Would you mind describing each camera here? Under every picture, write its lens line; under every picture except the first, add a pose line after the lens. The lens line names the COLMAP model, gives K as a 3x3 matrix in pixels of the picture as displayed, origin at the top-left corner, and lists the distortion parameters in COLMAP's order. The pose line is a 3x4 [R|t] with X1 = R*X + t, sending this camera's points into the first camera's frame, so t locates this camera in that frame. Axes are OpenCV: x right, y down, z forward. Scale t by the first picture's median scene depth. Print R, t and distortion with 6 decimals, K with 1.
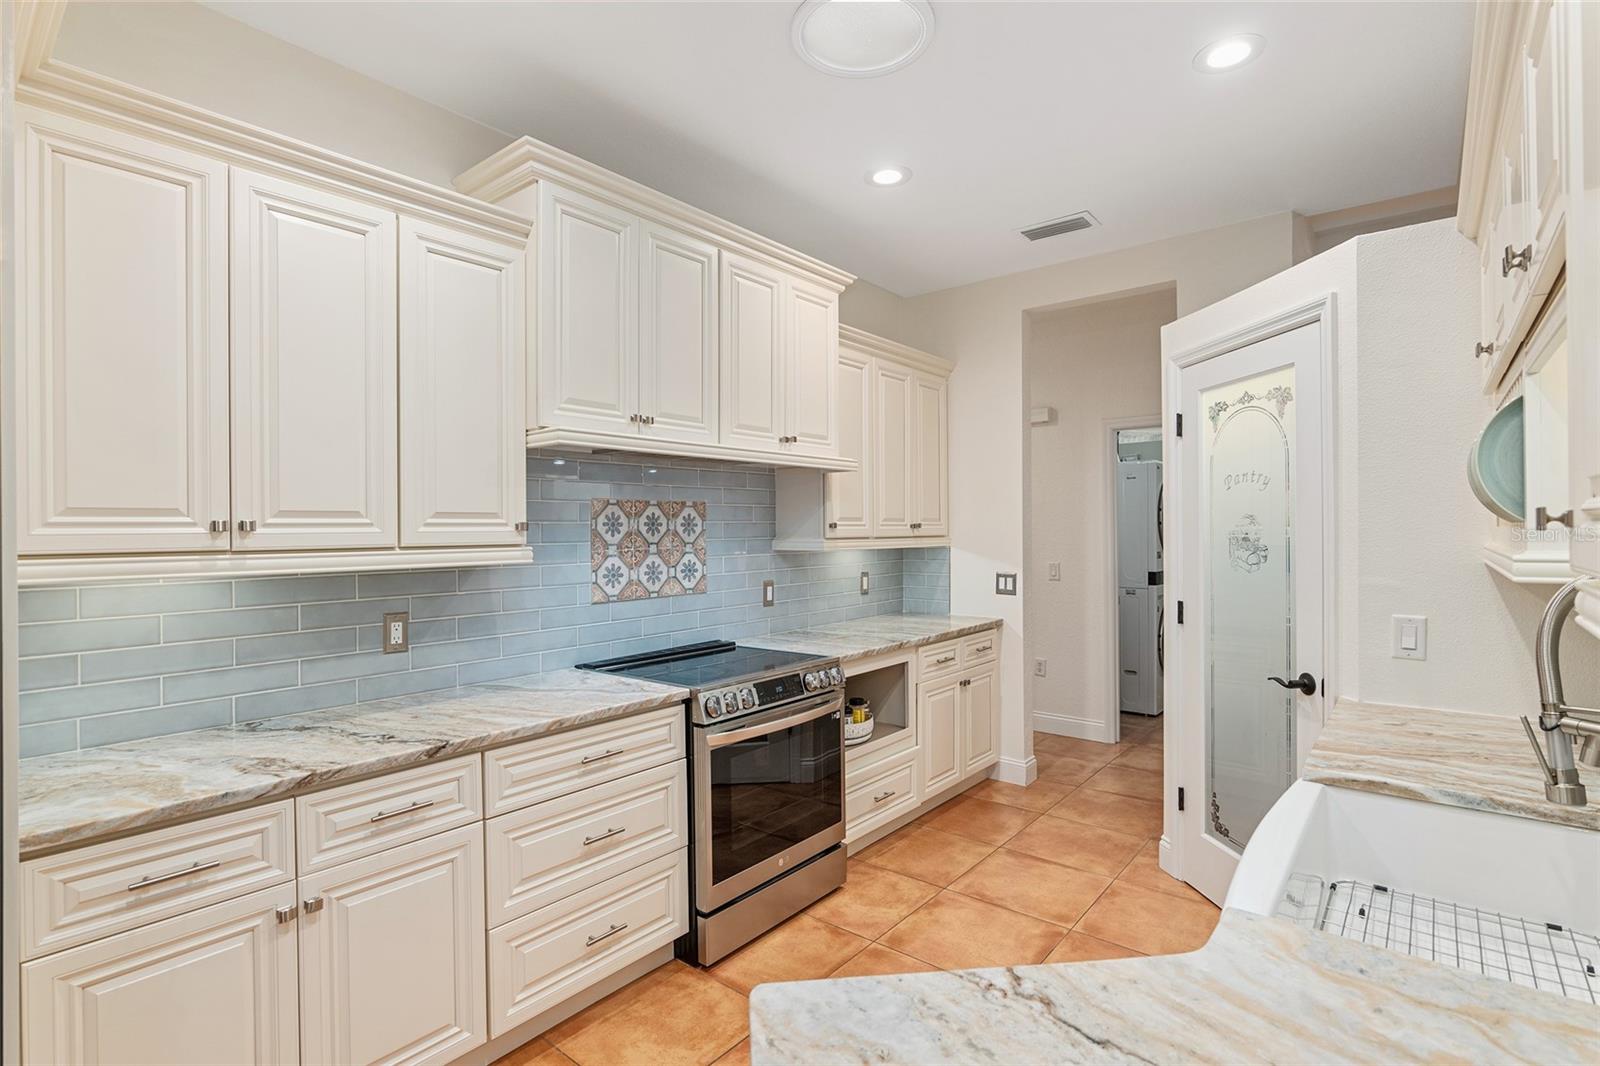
lens RADIAL K [[783.5, 0, 799.0], [0, 783.5, 531.7], [0, 0, 1]] dist [-0.018352, 0.003358]
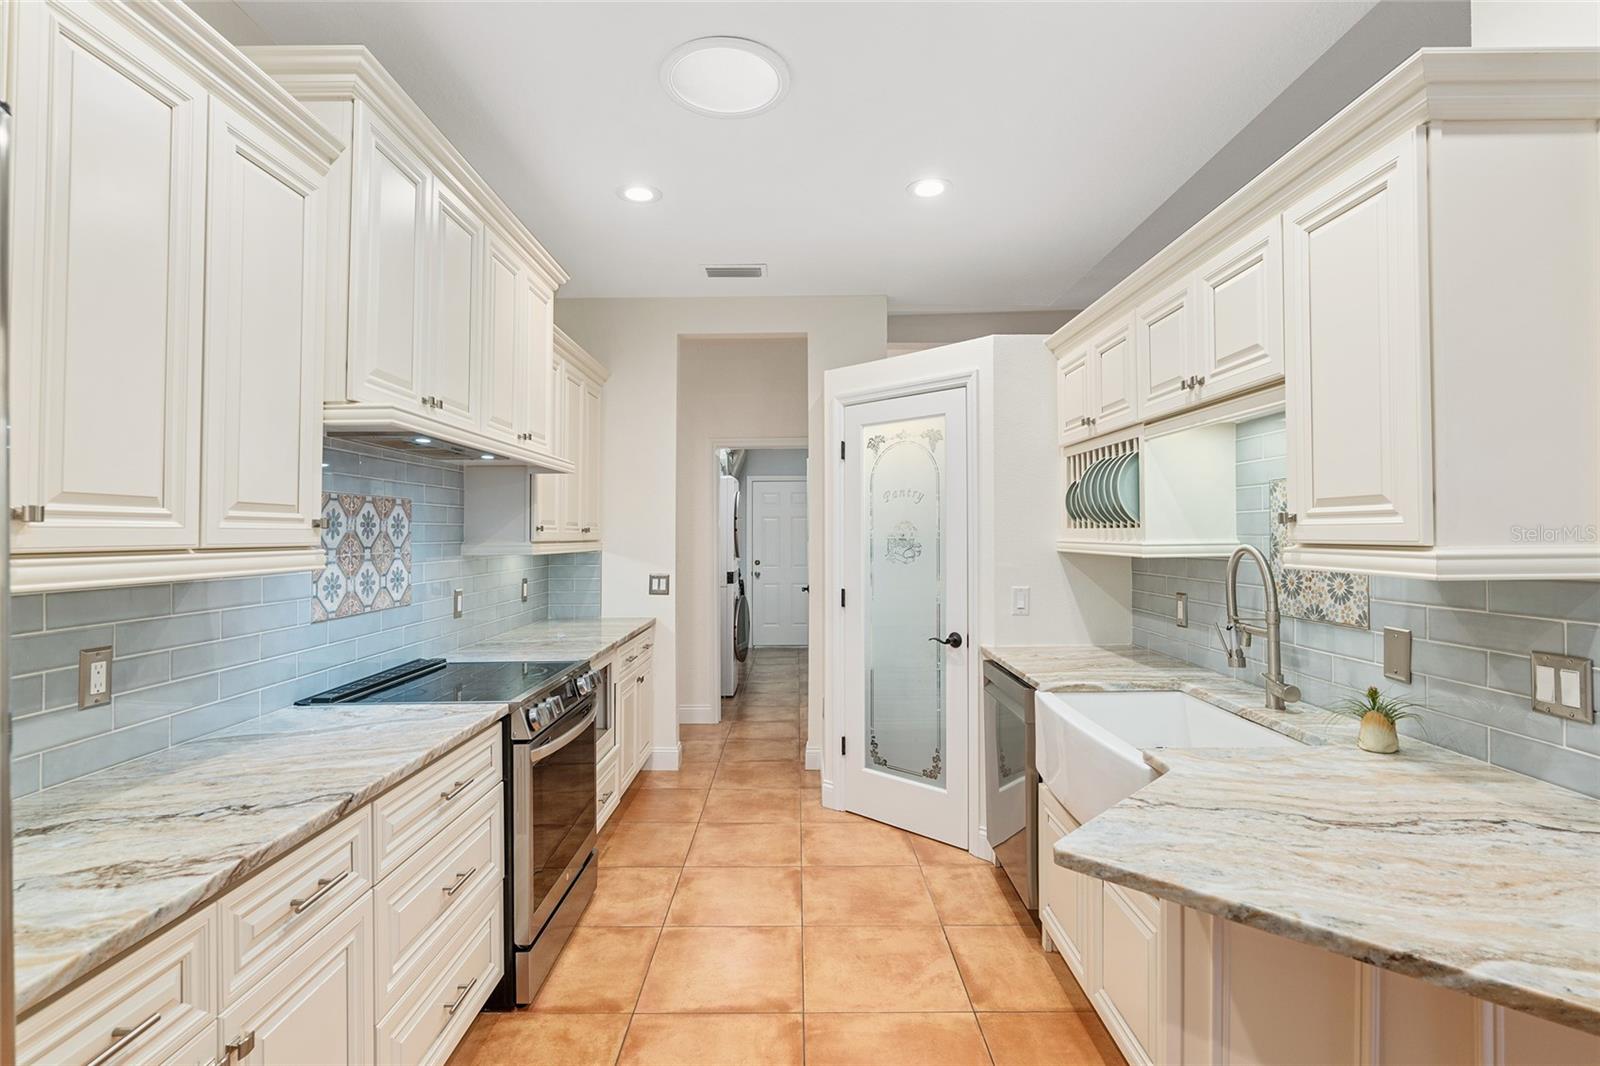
lens RADIAL K [[783.5, 0, 812.2], [0, 783.5, 526.8], [0, 0, 1]] dist [-0.018352, 0.003358]
pose [[0.761224, 0.007615, 0.648445, -0.405271], [0.005631, 0.999816, -0.018352, 0.011651], [-0.648465, 0.017621, 0.761040, 0.065368]]
